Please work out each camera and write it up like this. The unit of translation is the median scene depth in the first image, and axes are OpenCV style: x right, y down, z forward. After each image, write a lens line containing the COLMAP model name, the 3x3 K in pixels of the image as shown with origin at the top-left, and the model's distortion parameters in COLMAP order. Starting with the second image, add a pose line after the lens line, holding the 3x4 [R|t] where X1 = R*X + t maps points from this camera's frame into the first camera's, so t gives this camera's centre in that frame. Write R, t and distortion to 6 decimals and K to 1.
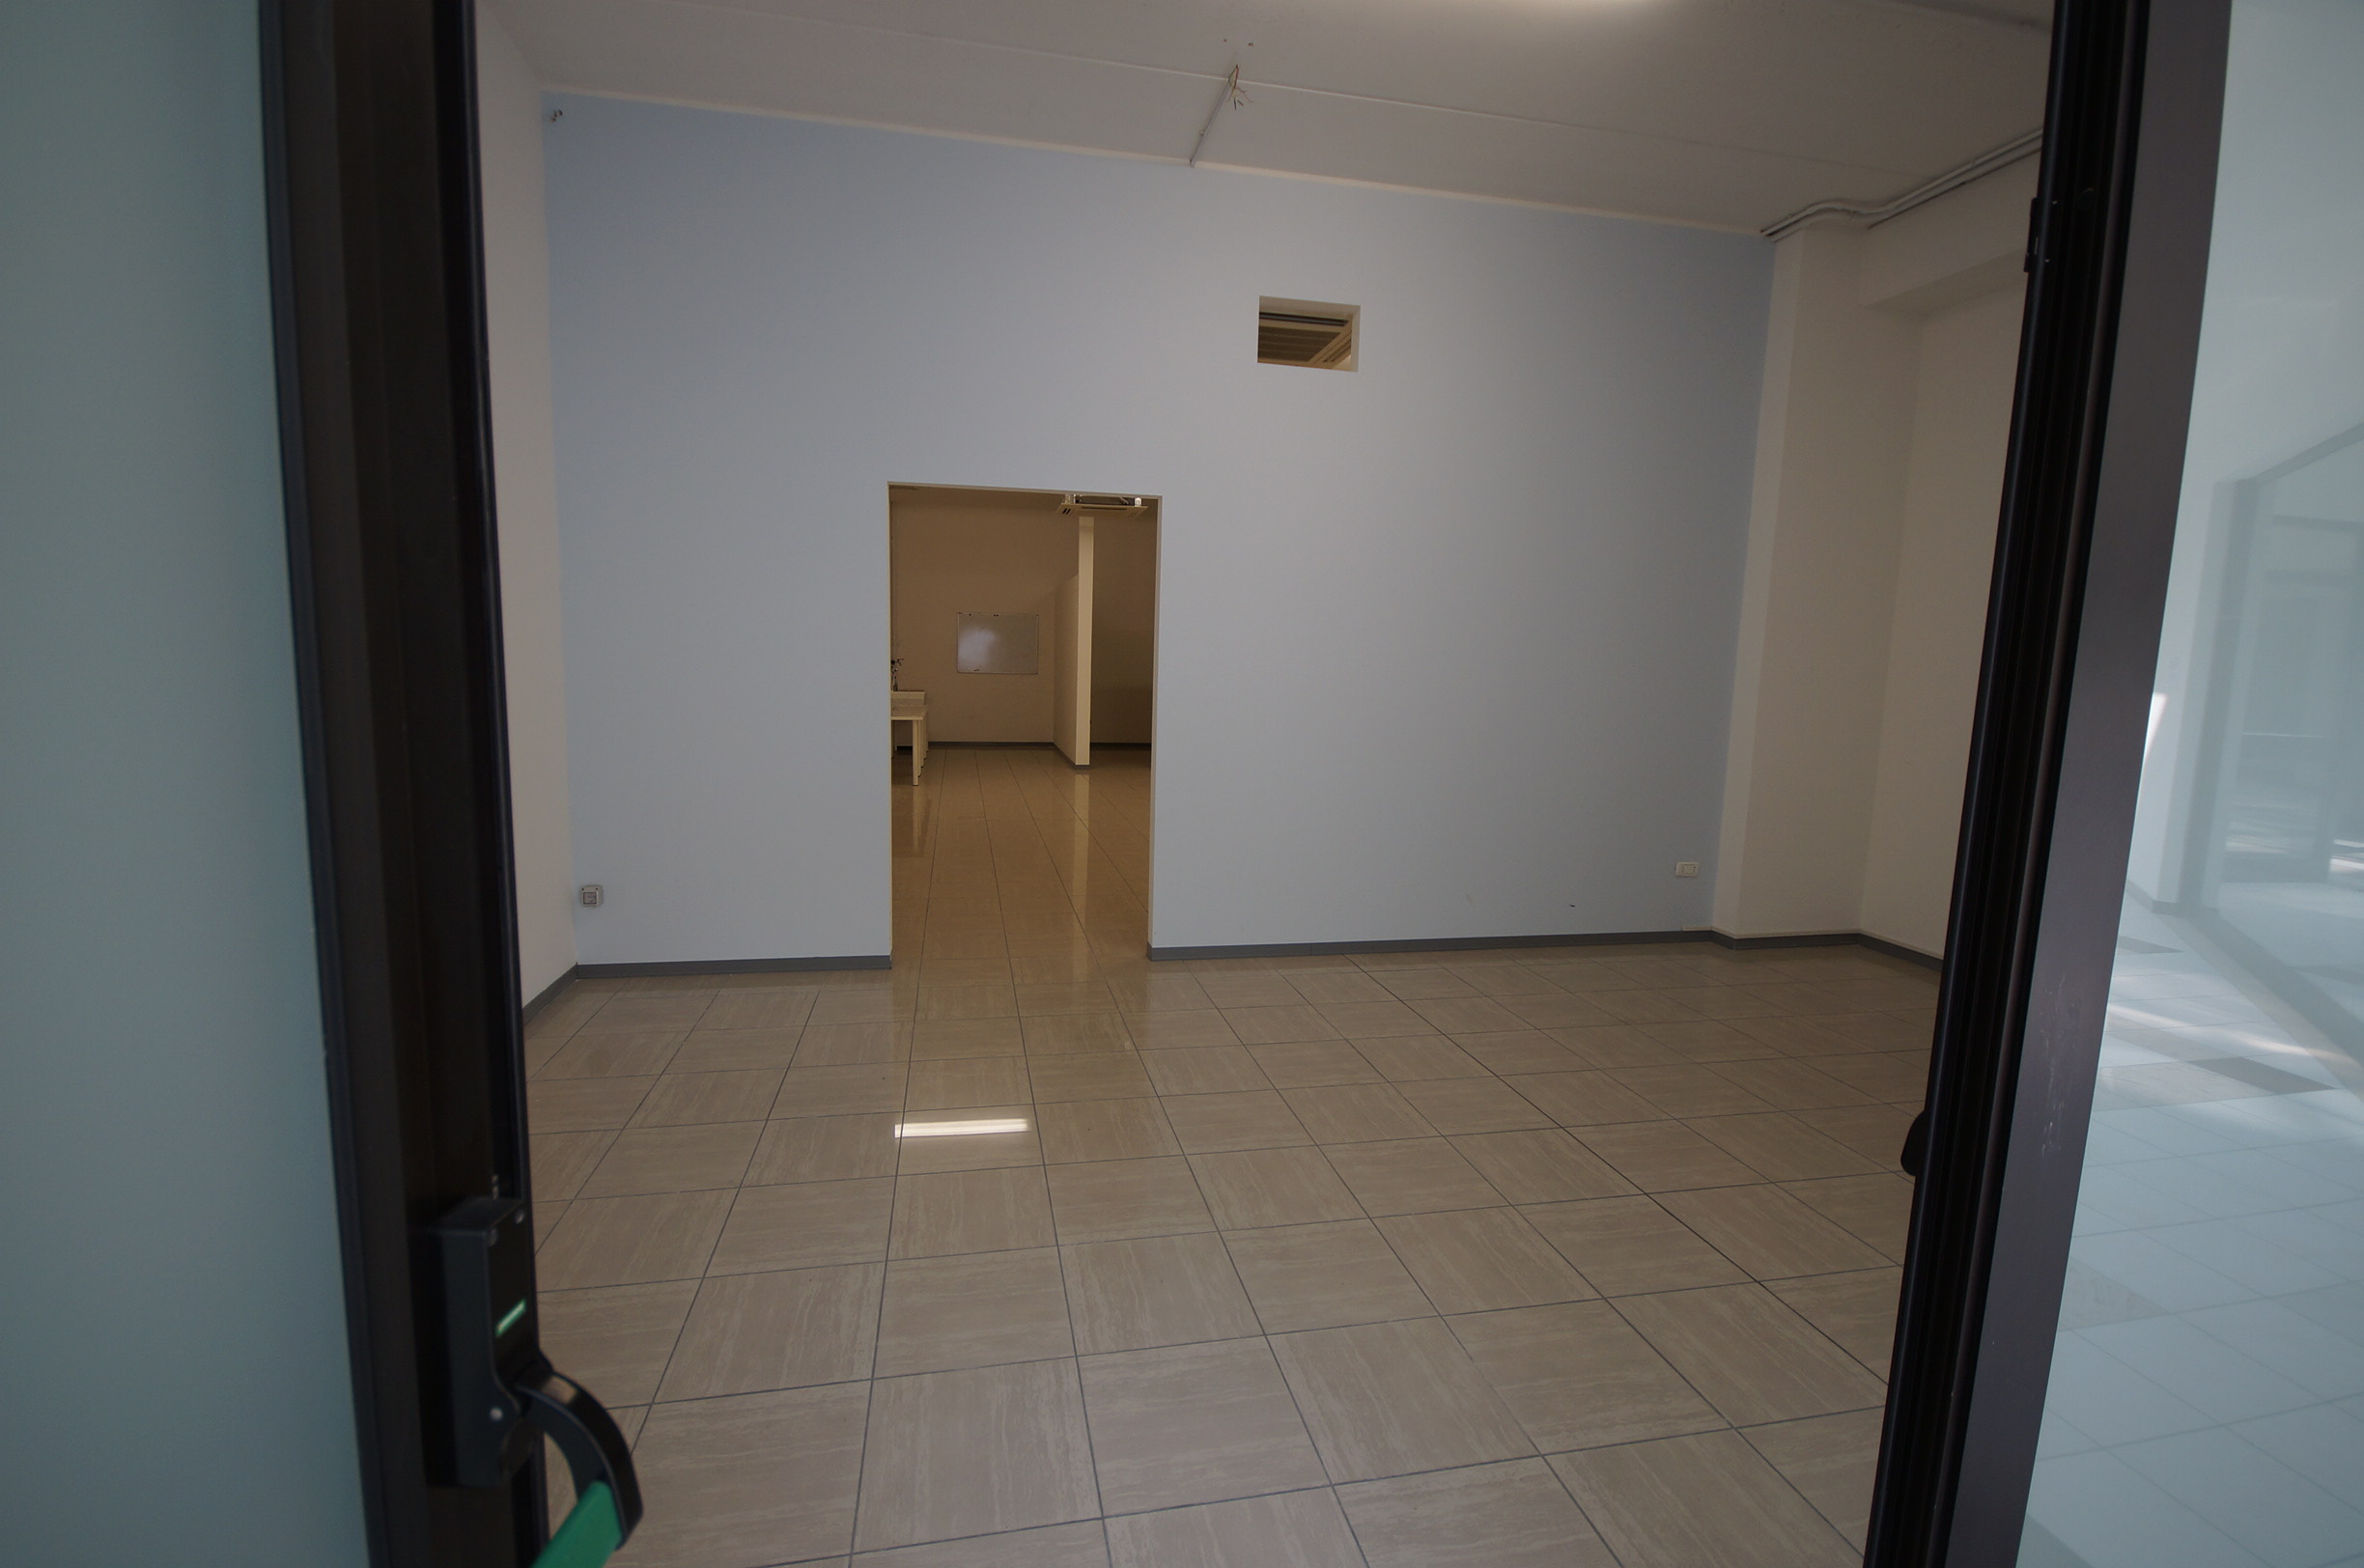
lens RADIAL K [[1030.5, 0, 1166.8], [0, 1030.5, 780.2], [0, 0, 1]] dist [0.003223, -0.005427]
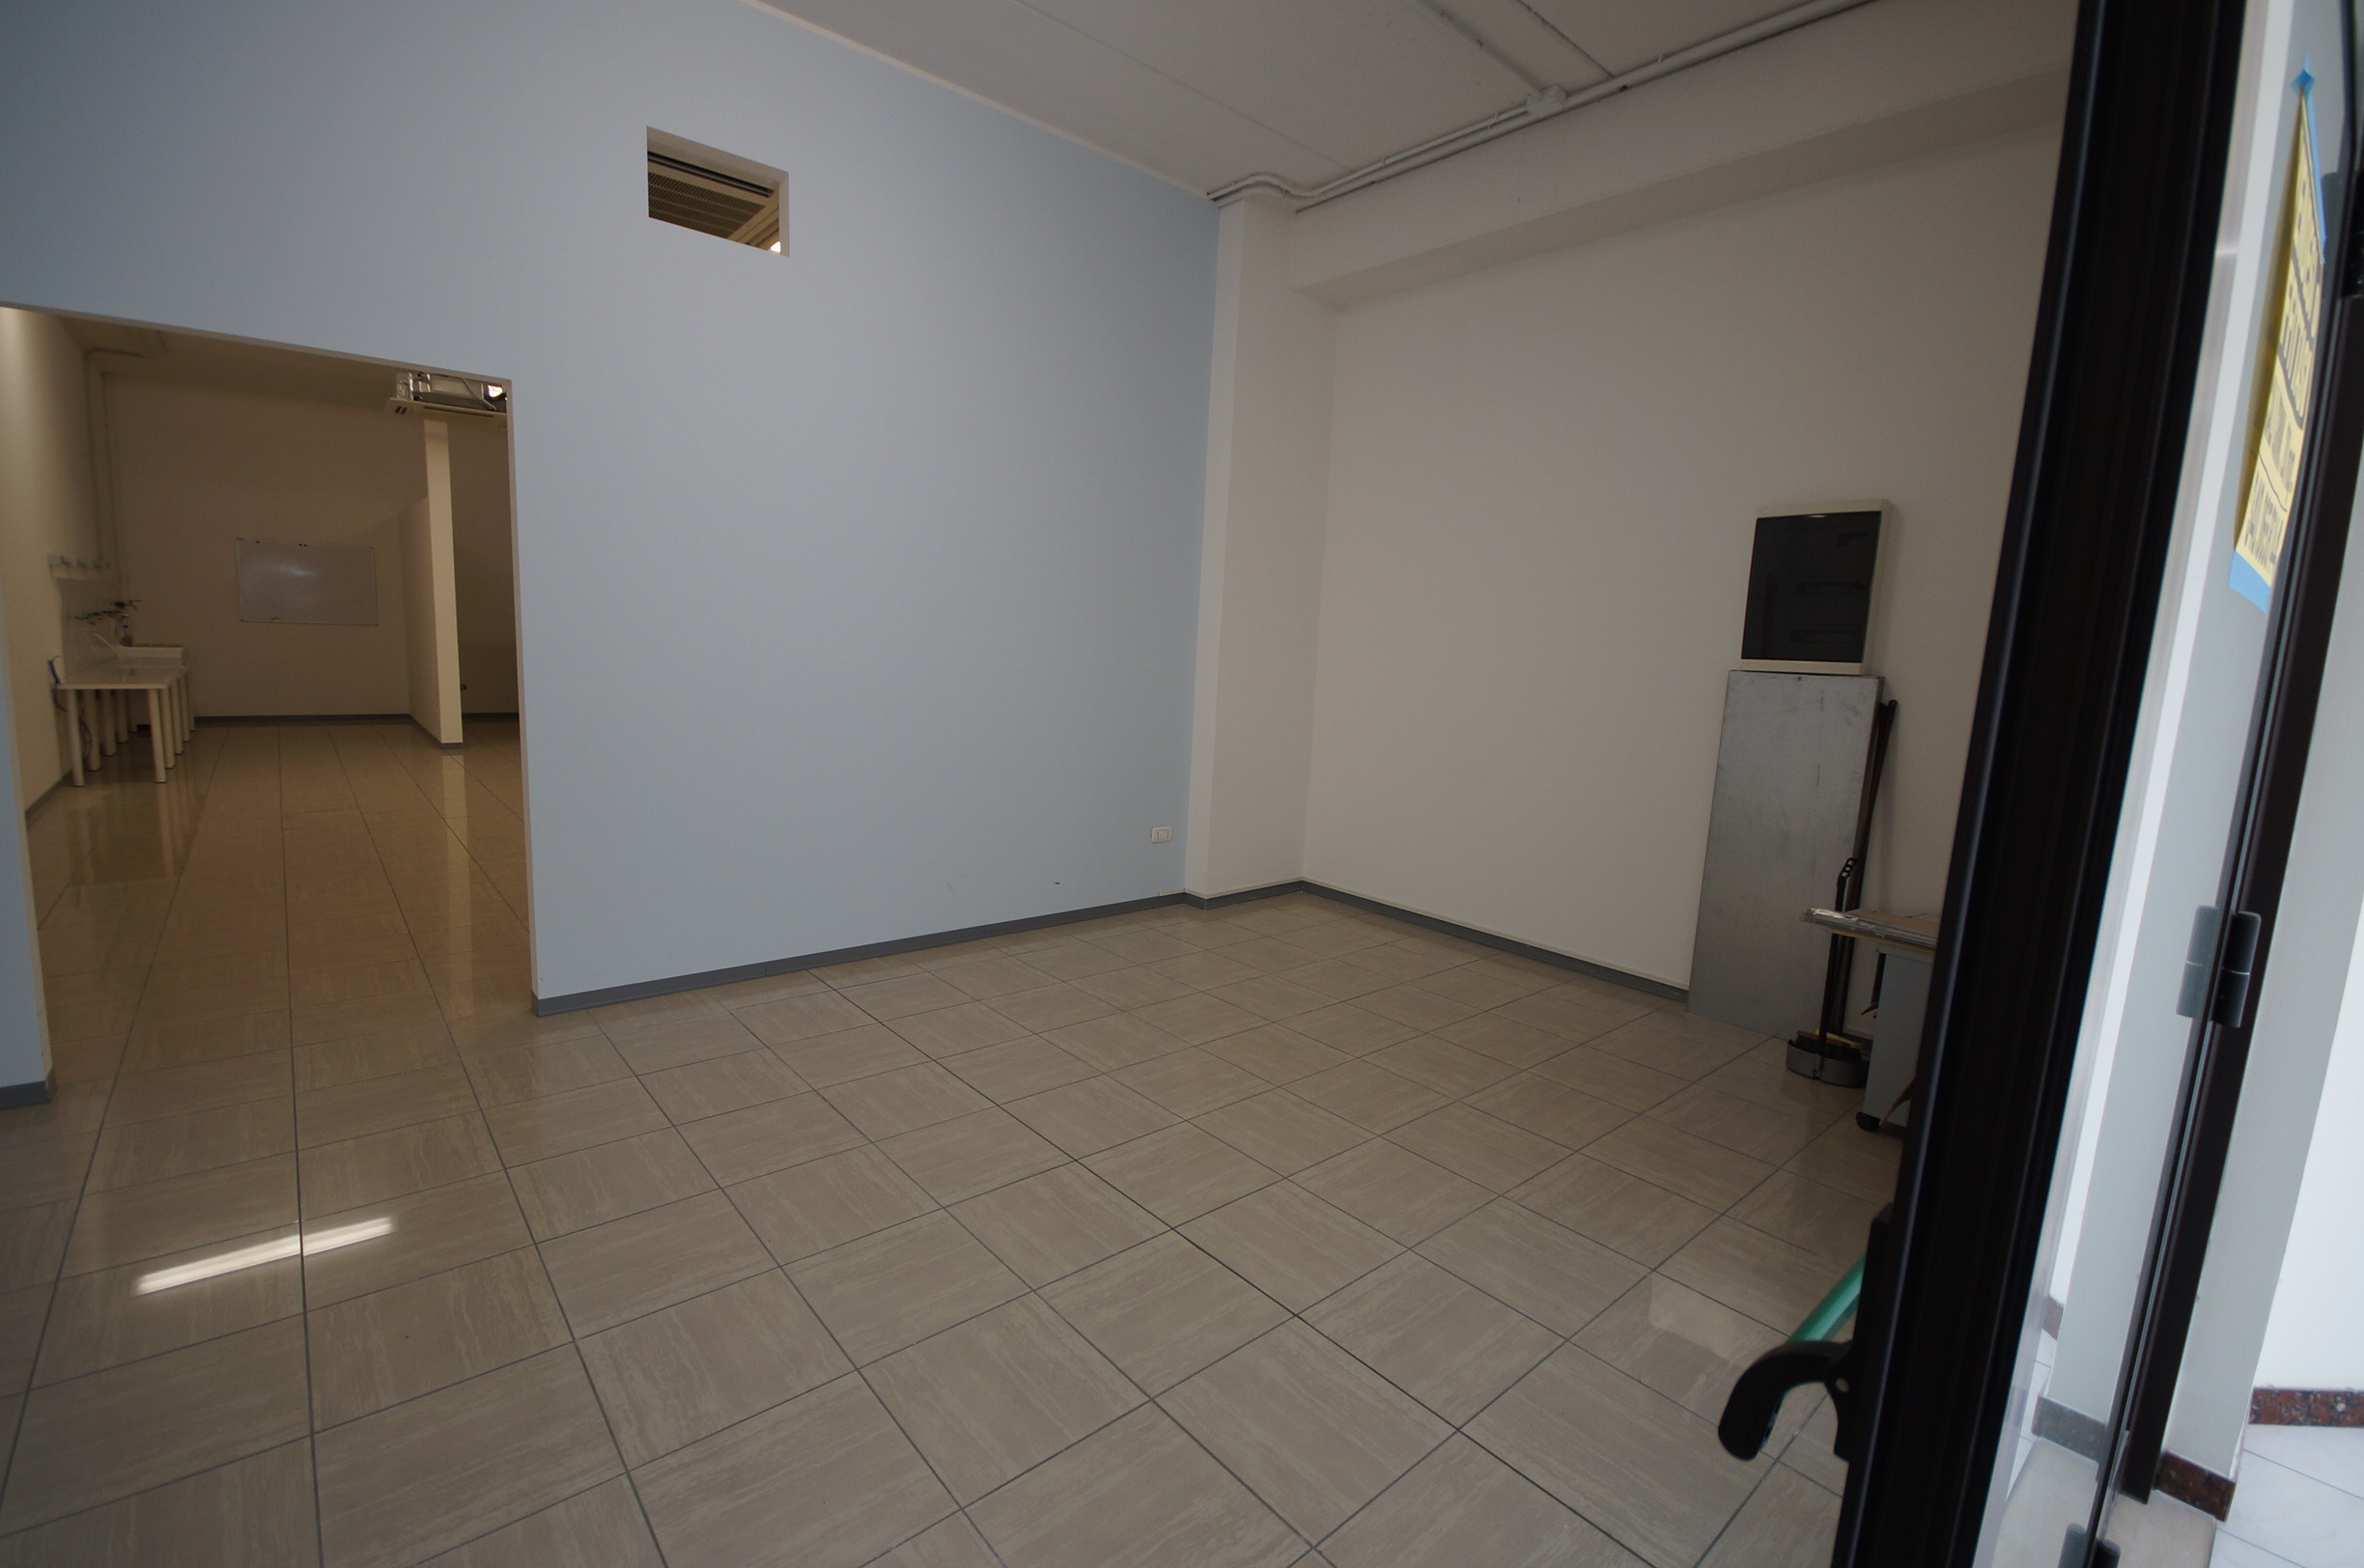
lens RADIAL K [[1030.5, 0, 1166.8], [0, 1030.5, 780.2], [0, 0, 1]] dist [0.003223, -0.005427]
pose [[0.872839, -0.052978, 0.485124, 0.032566], [0.033922, 0.998272, 0.047984, -0.017368], [-0.486828, -0.025426, 0.873128, 0.154378]]
